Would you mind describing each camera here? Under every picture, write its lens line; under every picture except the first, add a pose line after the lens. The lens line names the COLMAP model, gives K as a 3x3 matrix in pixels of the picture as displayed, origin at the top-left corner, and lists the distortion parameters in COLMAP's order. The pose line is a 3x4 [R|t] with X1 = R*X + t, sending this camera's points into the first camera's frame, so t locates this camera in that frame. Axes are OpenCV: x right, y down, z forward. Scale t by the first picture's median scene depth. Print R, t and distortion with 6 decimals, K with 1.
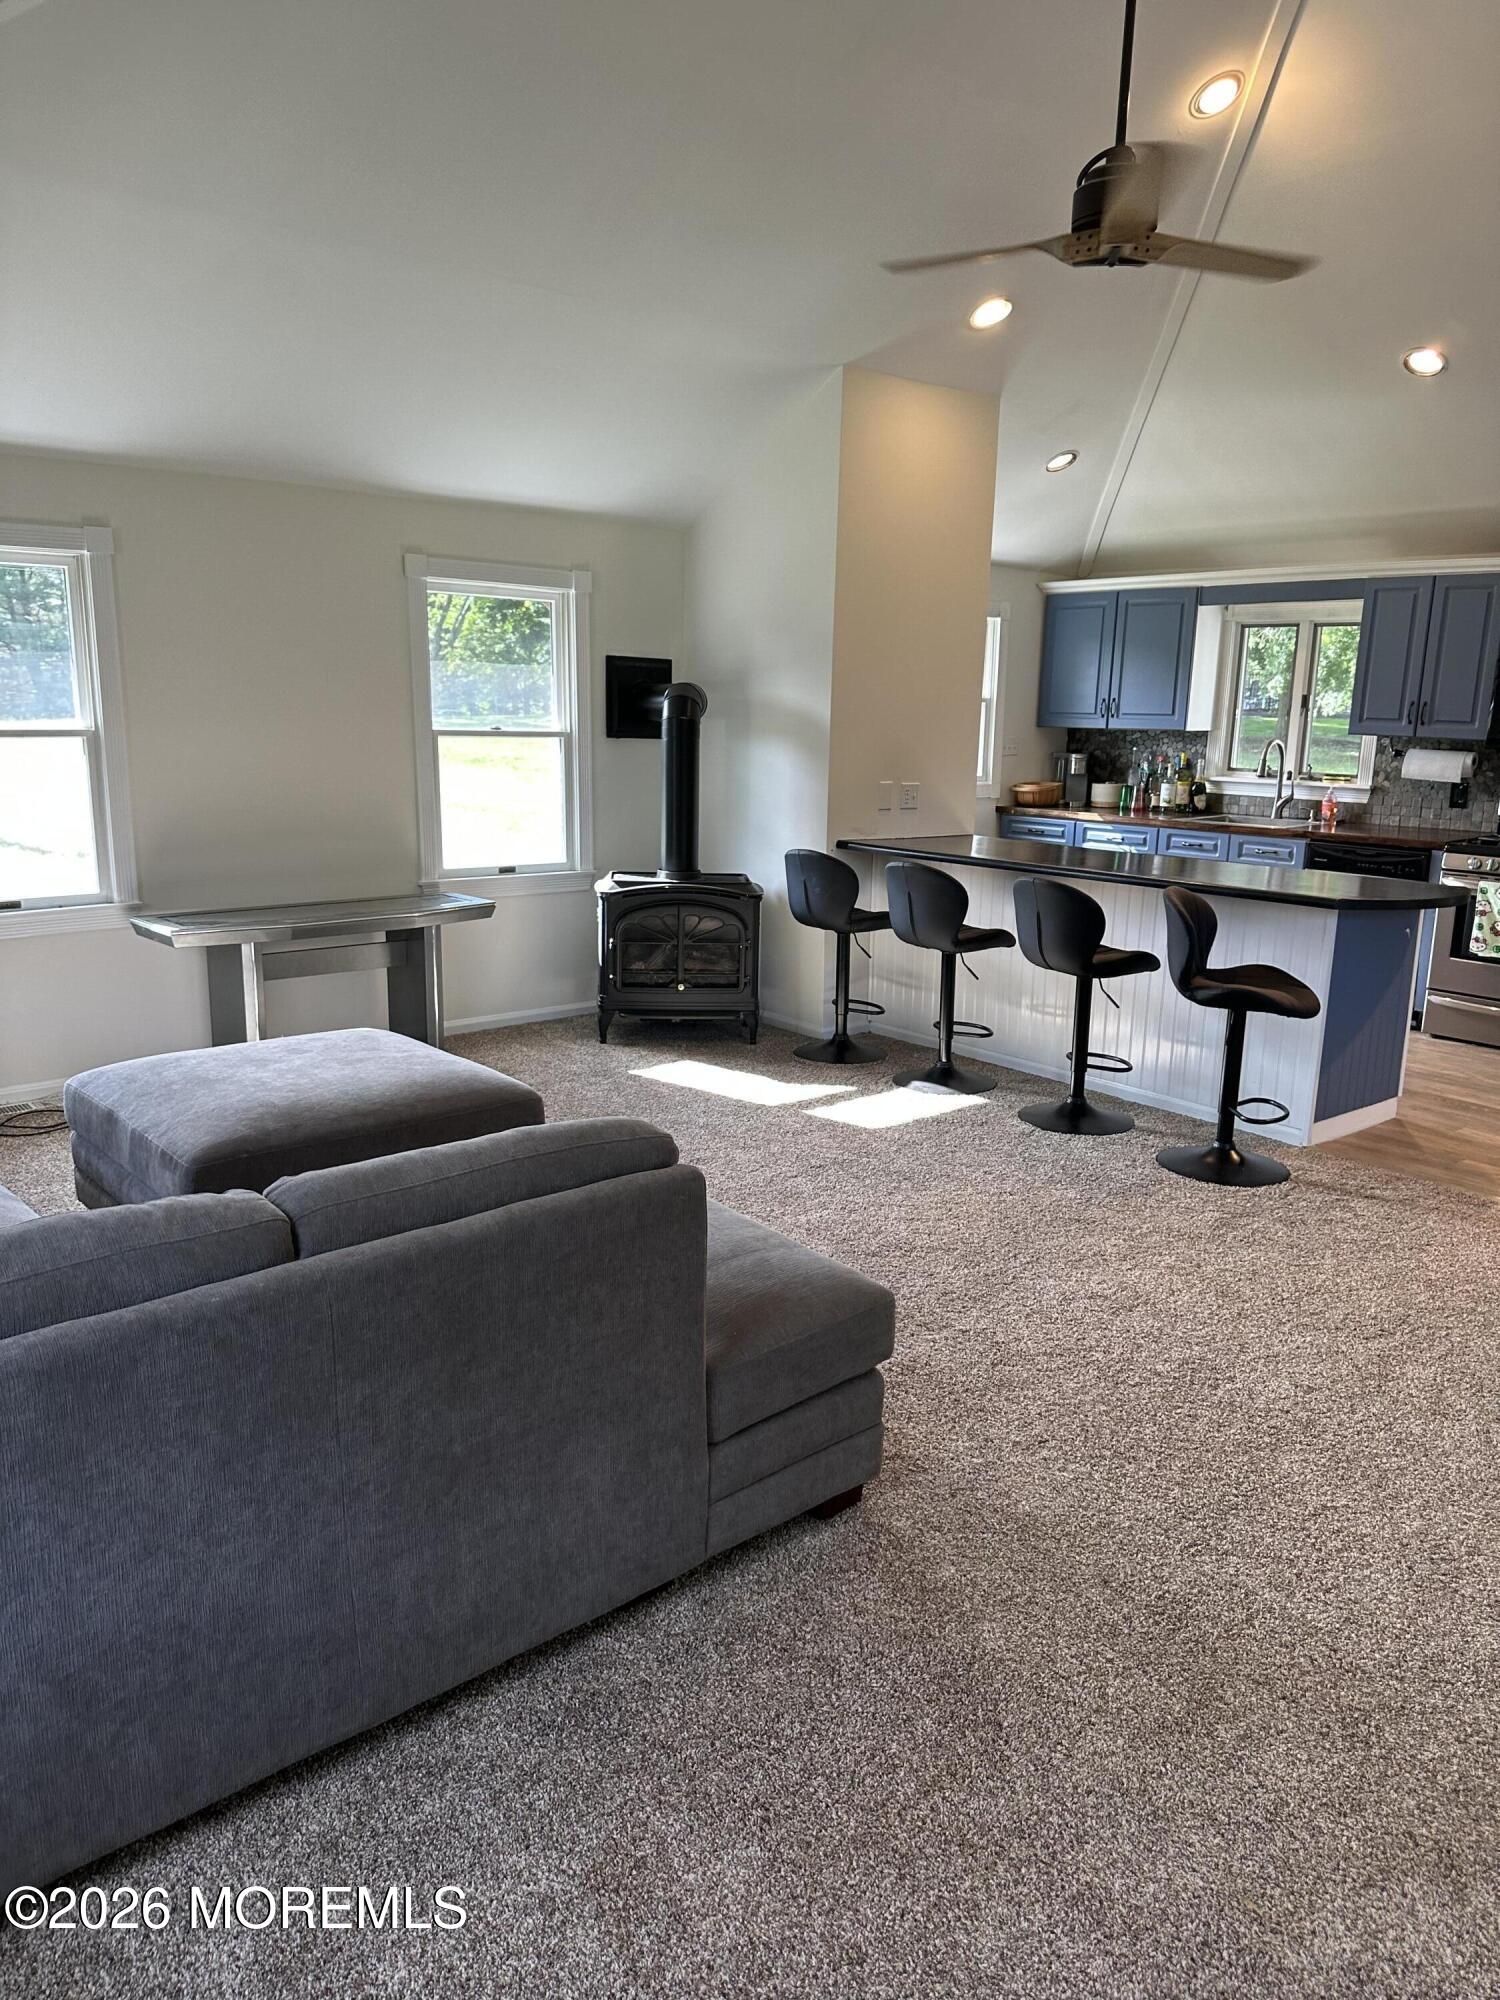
lens RADIAL K [[1393.2, 0, 737.3], [0, 1393.2, 1013.1], [0, 0, 1]] dist [0.047687, -0.071777]
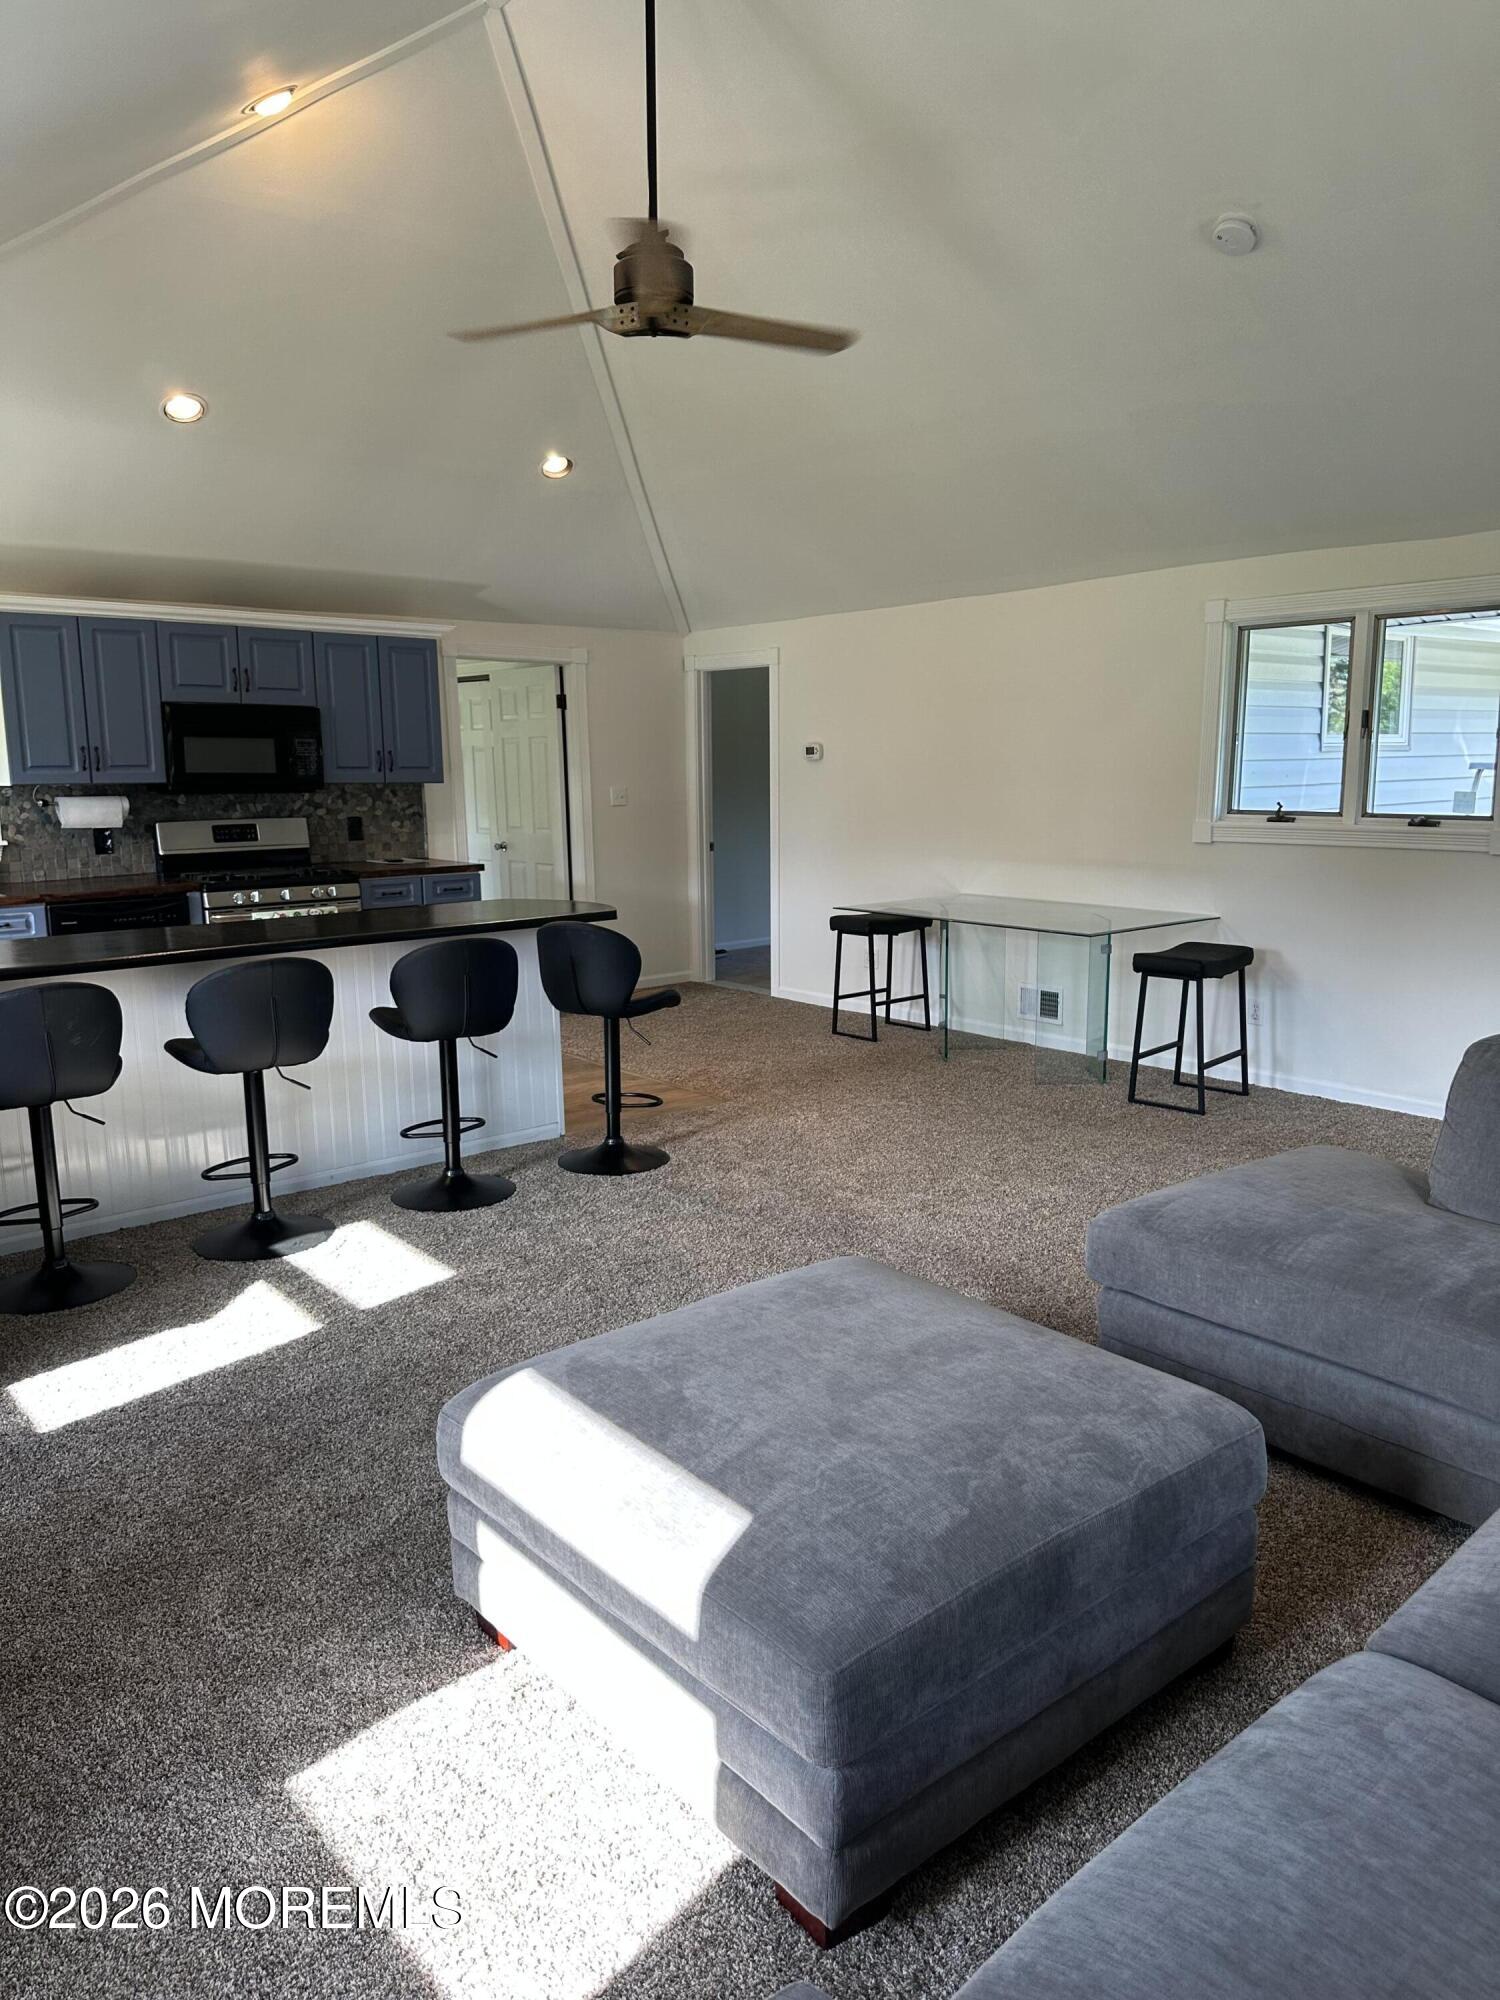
lens RADIAL K [[1393.2, 0, 797.9], [0, 1393.2, 1004.8], [0, 0, 1]] dist [0.047687, -0.071777]
pose [[-0.022986, -0.194286, 0.980676, -0.633179], [0.224964, 0.954772, 0.194427, -0.168794], [-0.974096, 0.225086, 0.021761, 0.707640]]
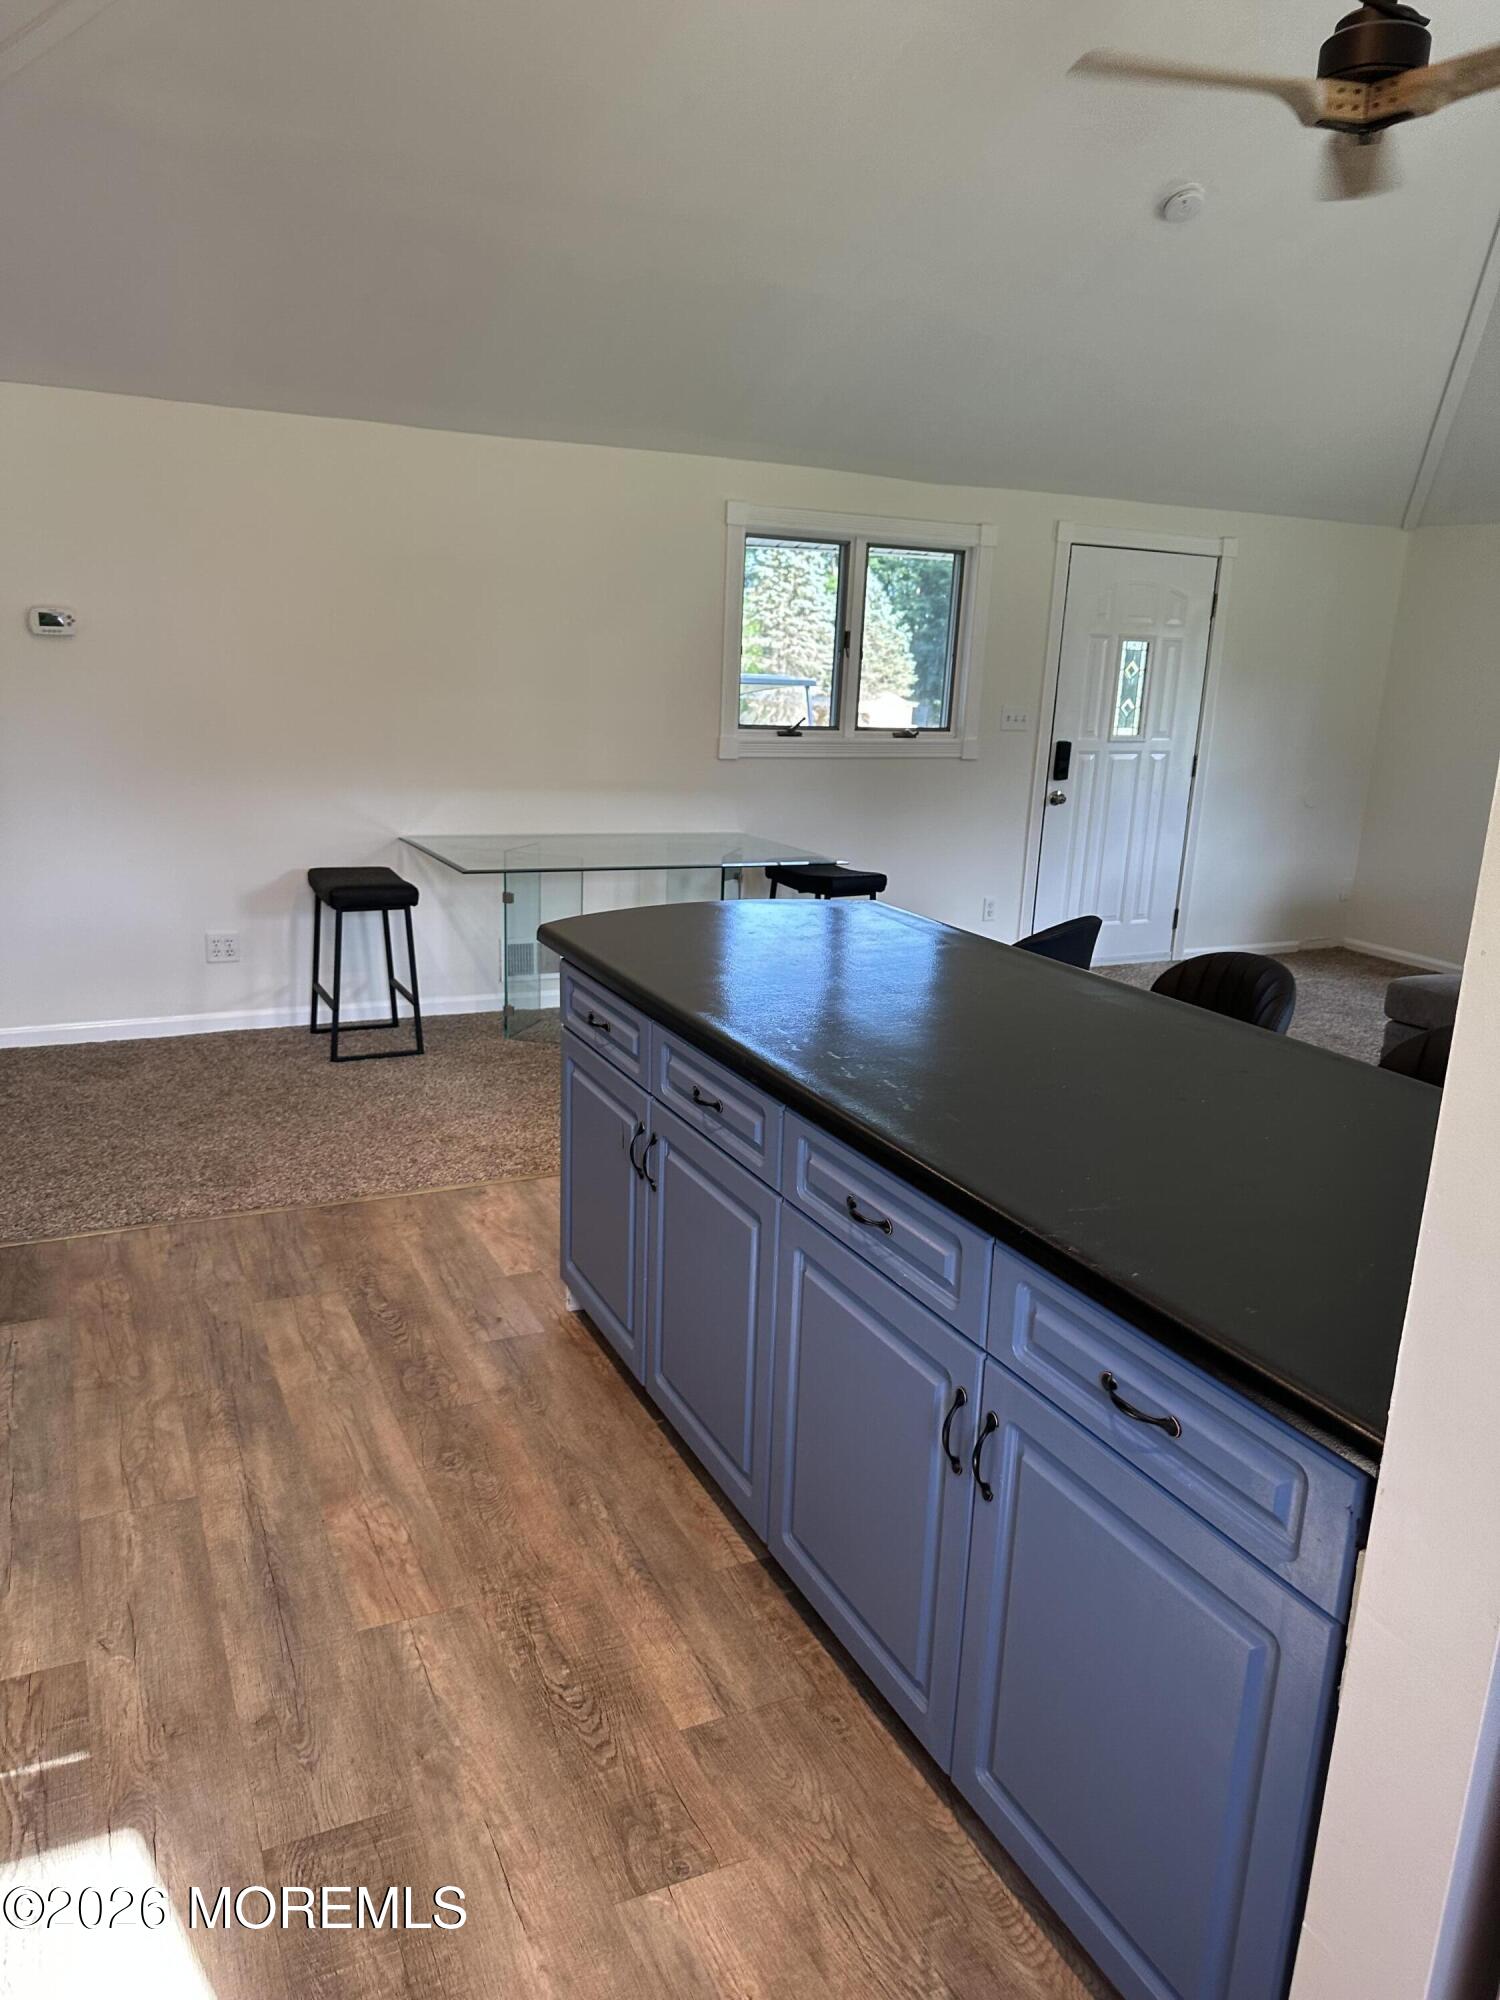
lens RADIAL K [[1393.2, 0, 747.1], [0, 1393.2, 1005.4], [0, 0, 1]] dist [0.047687, -0.071777]
pose [[-0.972569, -0.115734, 0.201779, 0.281950], [-0.015263, 0.897323, 0.441111, -0.319294], [-0.232113, 0.425931, -0.874475, 1.464038]]
